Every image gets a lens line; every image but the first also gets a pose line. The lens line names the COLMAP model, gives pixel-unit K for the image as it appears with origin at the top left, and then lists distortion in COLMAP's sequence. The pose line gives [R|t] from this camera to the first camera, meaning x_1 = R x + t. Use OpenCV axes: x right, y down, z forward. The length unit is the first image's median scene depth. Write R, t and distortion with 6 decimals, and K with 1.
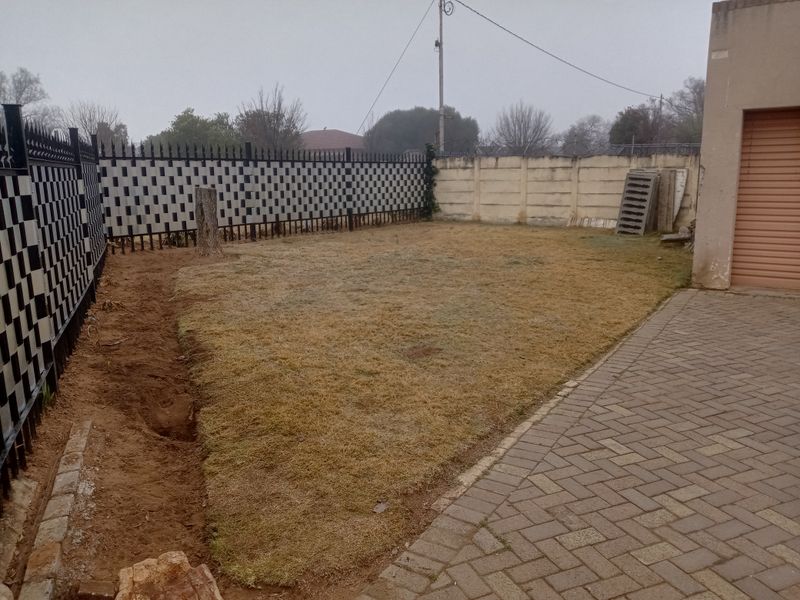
lens RADIAL K [[626.7, 0, 398.5], [0, 626.7, 298.9], [0, 0, 1]] dist [0.017281, -0.009371]
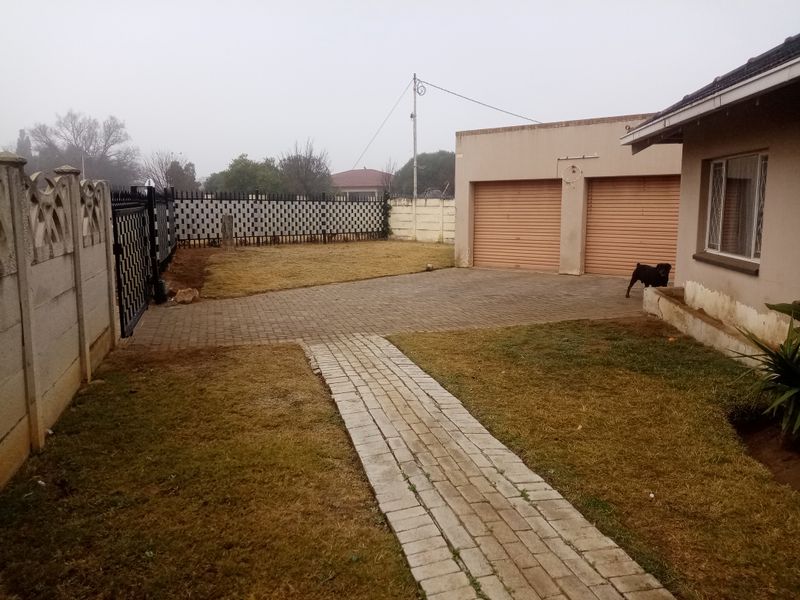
lens RADIAL K [[626.7, 0, 401.9], [0, 626.7, 302.1], [0, 0, 1]] dist [0.017281, -0.009371]
pose [[0.996297, 0.025972, -0.081966, 0.267460], [-0.029823, 0.998491, -0.046113, 0.111705], [0.080645, 0.048387, 0.995568, -0.588203]]
